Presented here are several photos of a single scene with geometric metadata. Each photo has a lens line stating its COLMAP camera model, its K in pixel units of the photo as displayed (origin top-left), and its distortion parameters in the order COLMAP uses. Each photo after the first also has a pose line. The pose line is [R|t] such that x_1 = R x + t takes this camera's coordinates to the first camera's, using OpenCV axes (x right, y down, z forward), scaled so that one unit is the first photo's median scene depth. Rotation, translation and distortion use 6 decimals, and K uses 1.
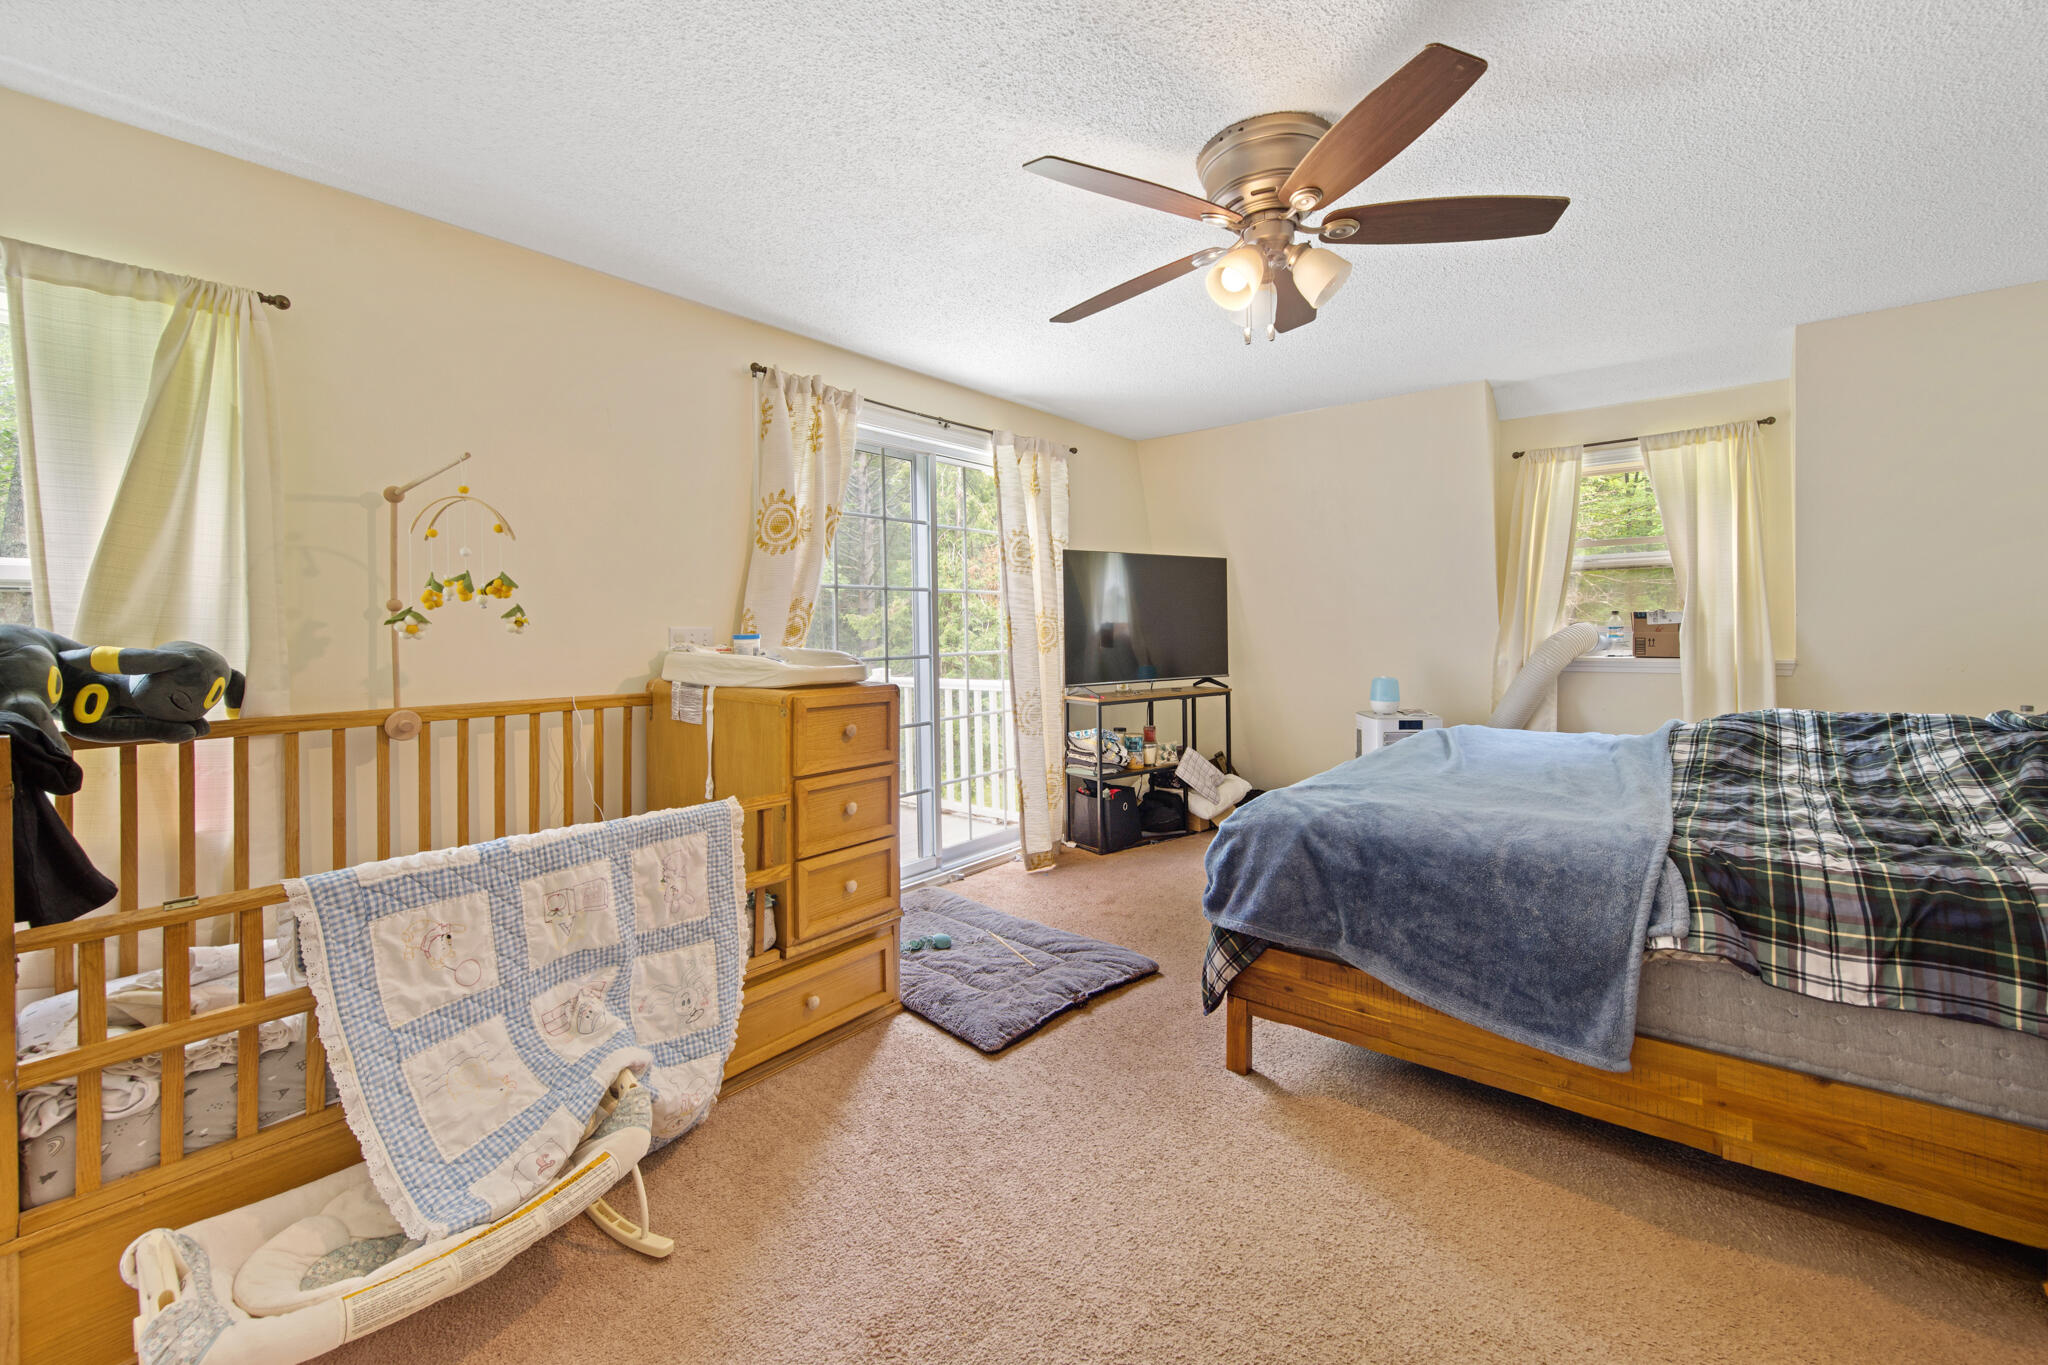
lens RADIAL K [[827.4, 0, 1019.3], [0, 827.4, 668.5], [0, 0, 1]] dist [-0.003098, 0.000036]
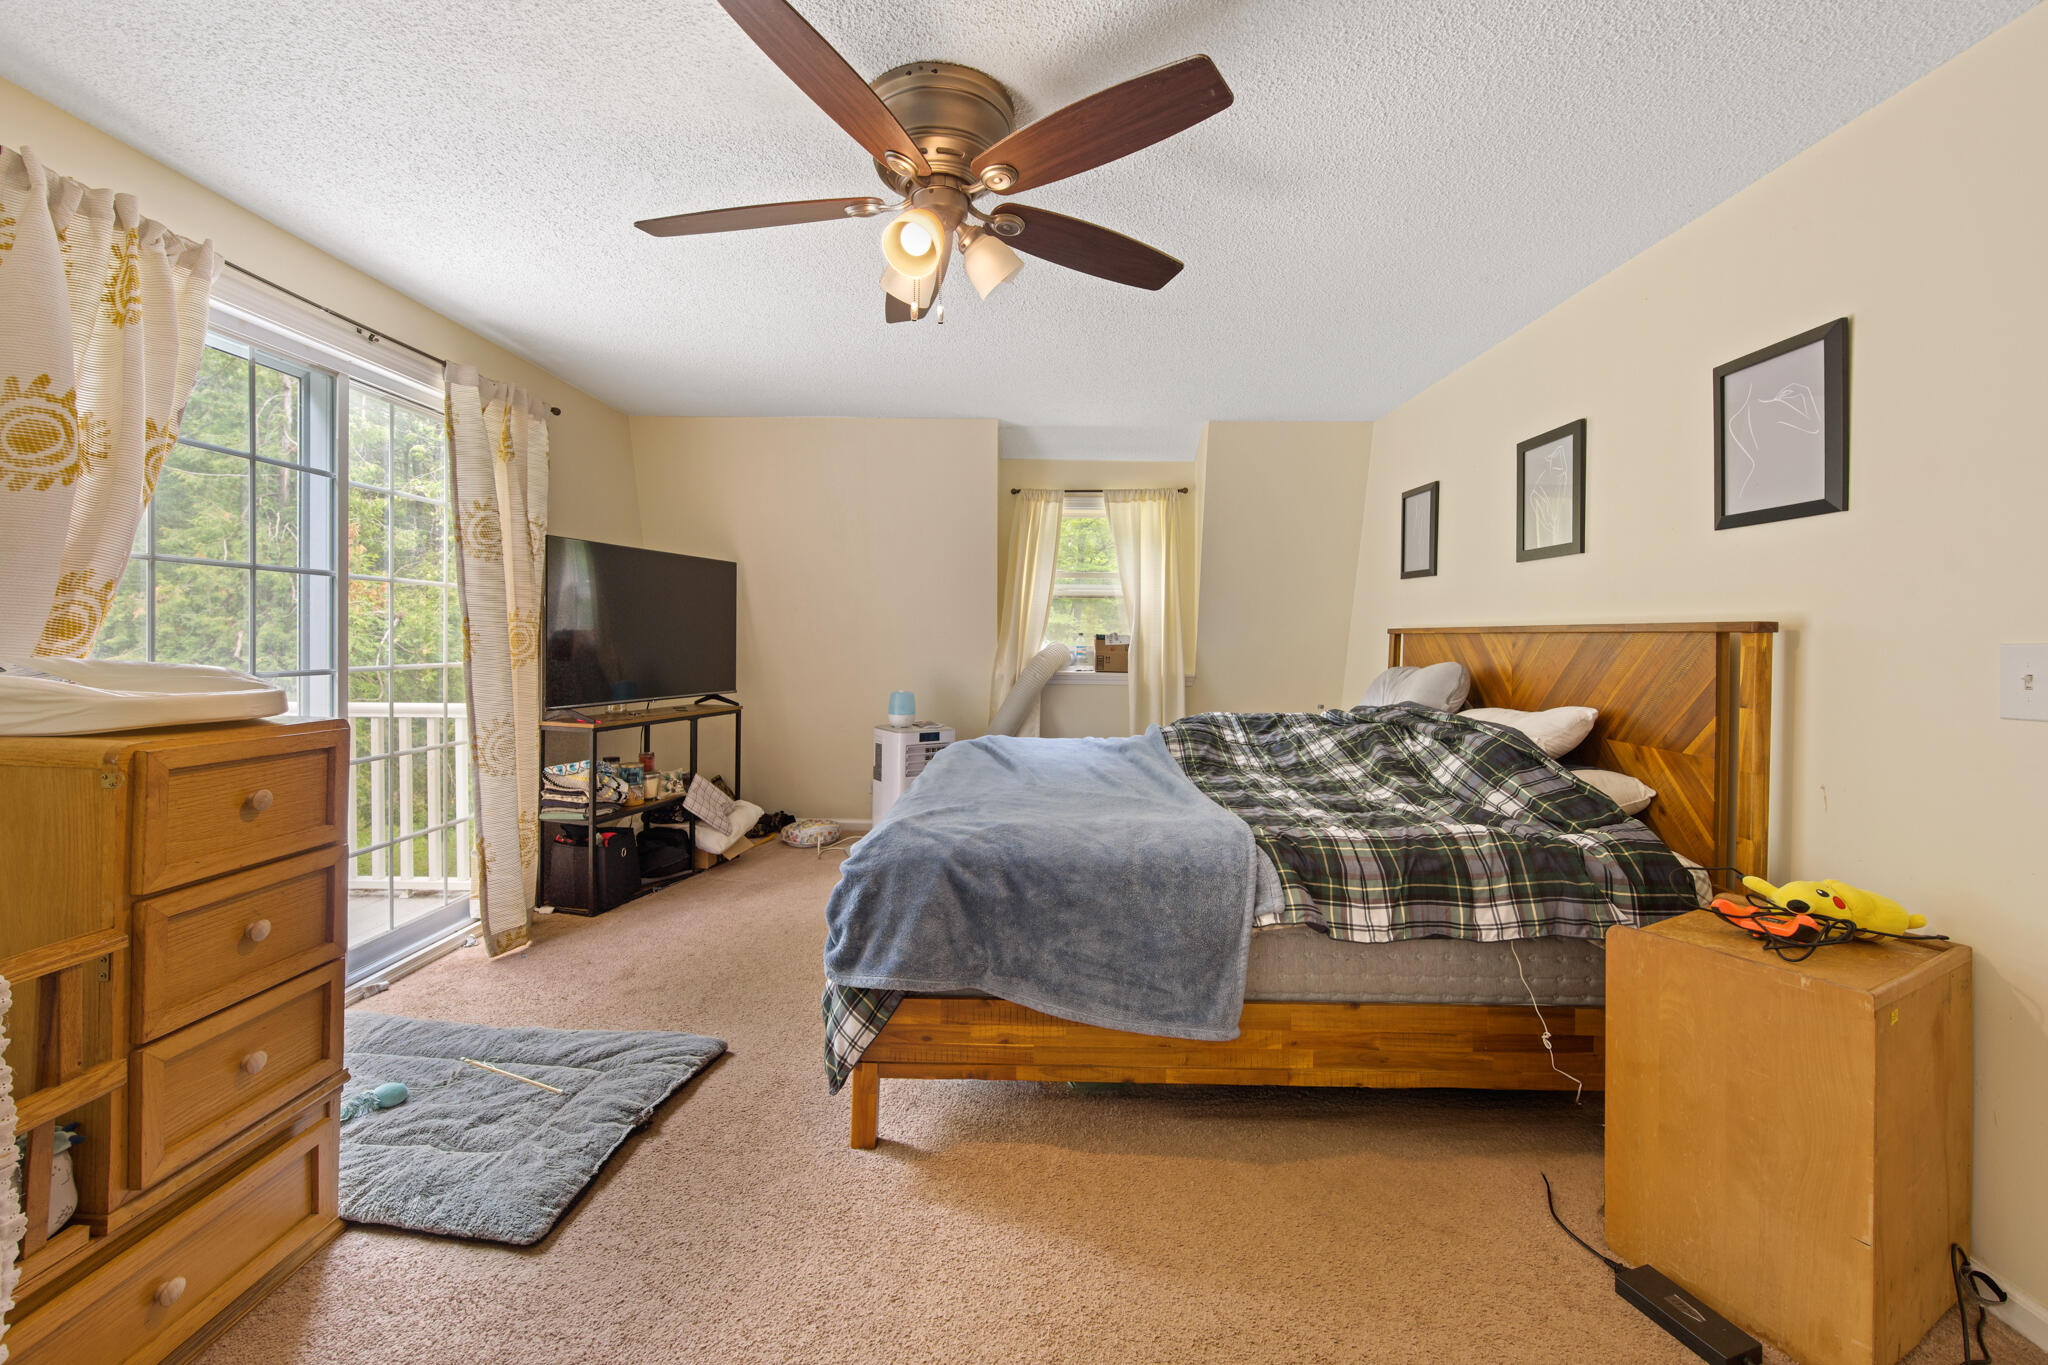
lens RADIAL K [[827.4, 0, 1021.6], [0, 827.4, 669.6], [0, 0, 1]] dist [-0.003098, 0.000036]
pose [[0.781317, 0.000349, 0.624134, -0.134931], [0.007810, 0.999916, -0.010335, -0.007764], [-0.624085, 0.012950, 0.781249, 0.179668]]
